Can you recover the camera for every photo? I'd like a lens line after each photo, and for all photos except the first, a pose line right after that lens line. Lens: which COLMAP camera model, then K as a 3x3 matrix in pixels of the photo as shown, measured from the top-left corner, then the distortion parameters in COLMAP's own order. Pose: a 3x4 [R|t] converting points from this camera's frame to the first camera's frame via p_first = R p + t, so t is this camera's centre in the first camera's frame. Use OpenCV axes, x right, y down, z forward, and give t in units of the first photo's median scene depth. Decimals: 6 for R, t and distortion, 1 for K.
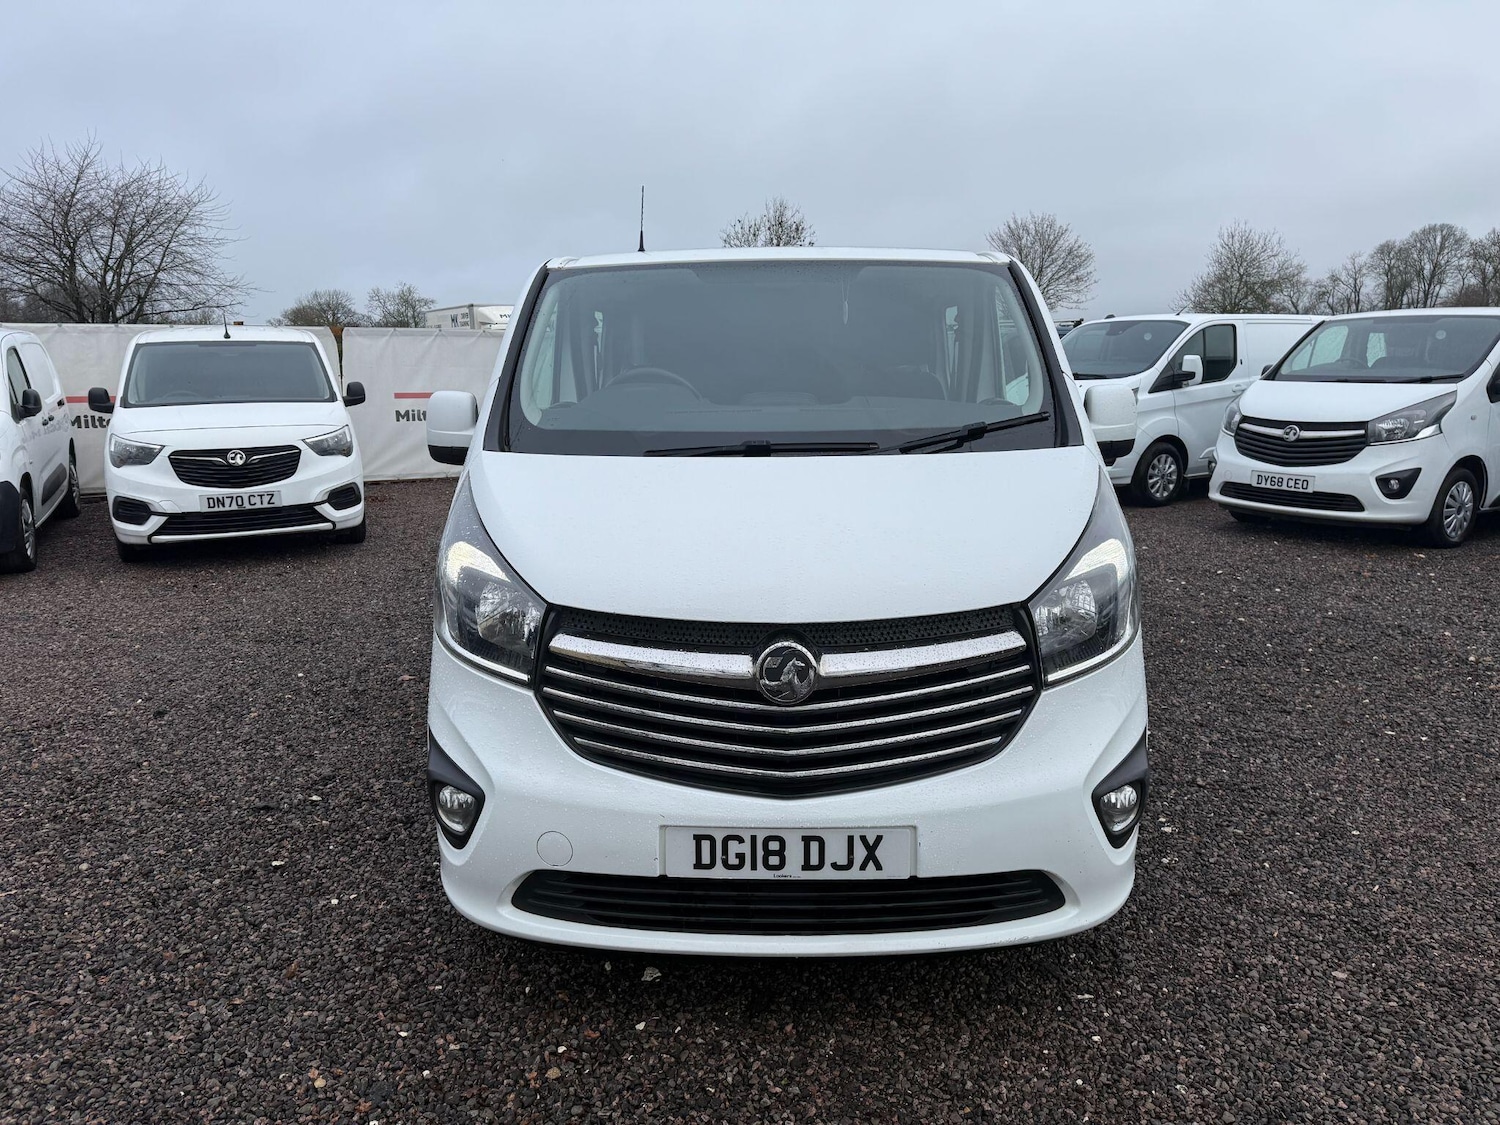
lens RADIAL K [[1062.8, 0, 747.9], [0, 1062.8, 530.4], [0, 0, 1]] dist [0.037794, -0.046326]
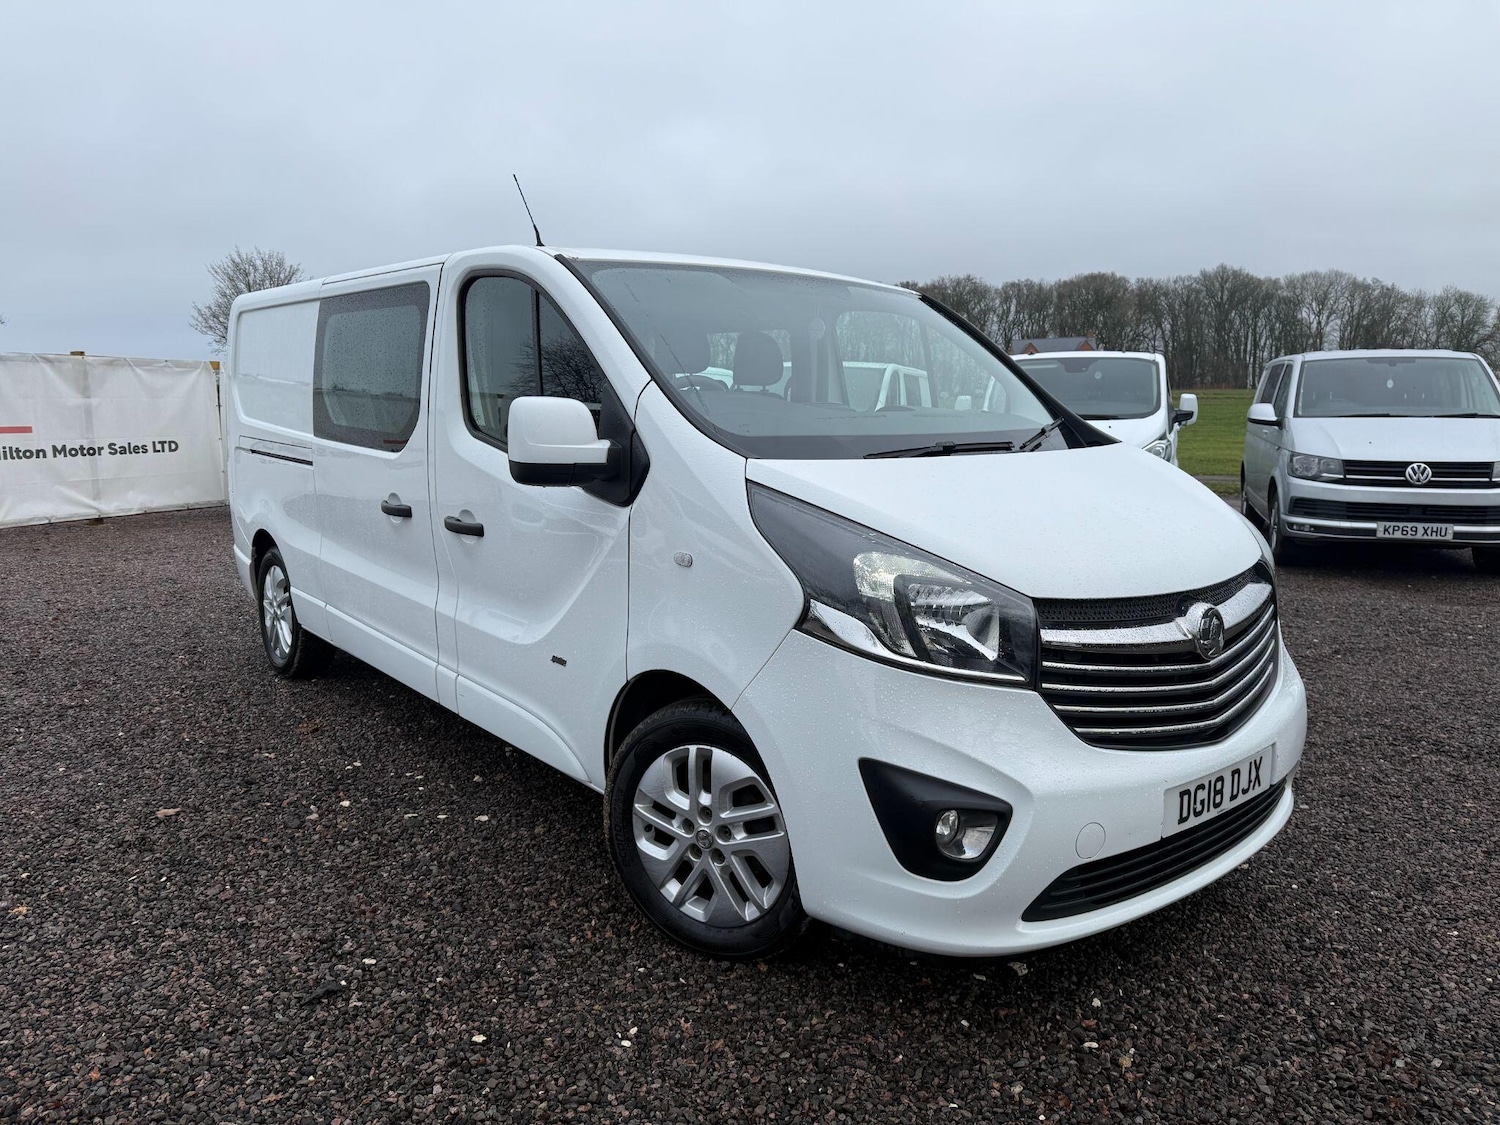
lens RADIAL K [[1059.7, 0, 753.8], [0, 1059.7, 555.2], [0, 0, 1]] dist [0.056112, -0.068450]
pose [[0.758542, -0.084206, 0.646161, -1.048989], [0.097622, 0.995109, 0.015081, -0.010840], [-0.644271, 0.051640, 0.763052, 0.439252]]
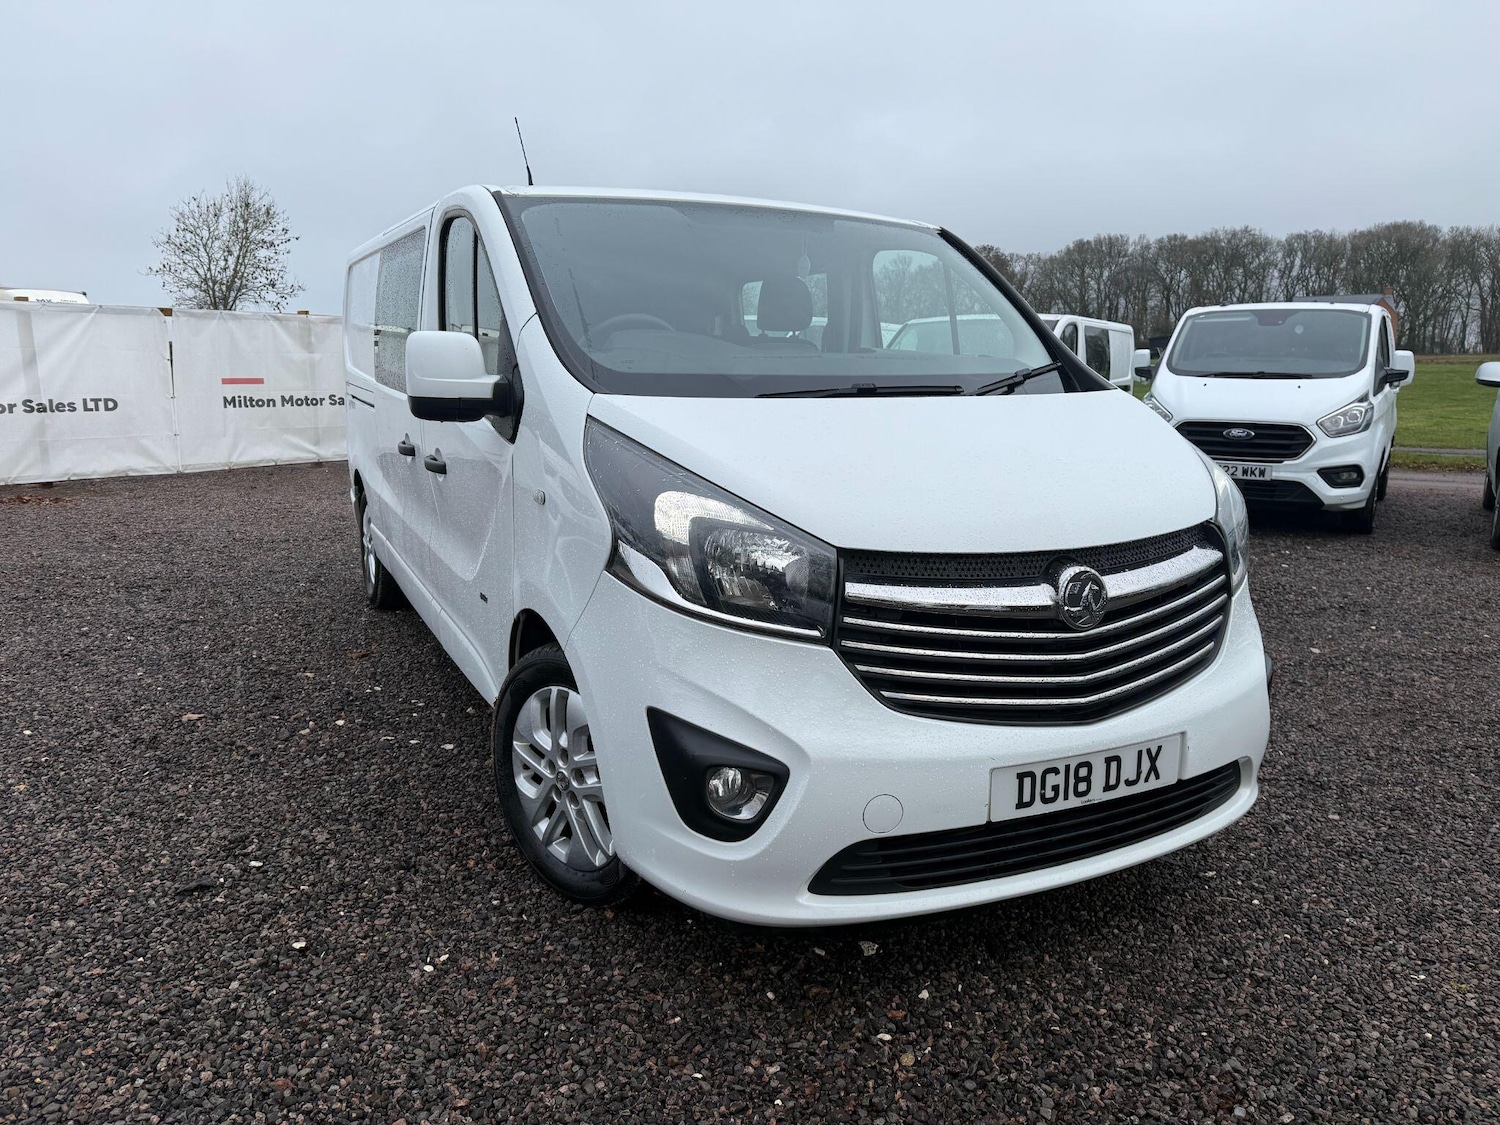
lens RADIAL K [[1059.7, 0, 753.8], [0, 1059.7, 555.2], [0, 0, 1]] dist [0.056112, -0.068450]
pose [[0.887782, -0.067034, 0.455356, -0.682142], [0.060033, 0.997750, 0.029838, 0.046012], [-0.456332, 0.000847, 0.889809, 0.253702]]
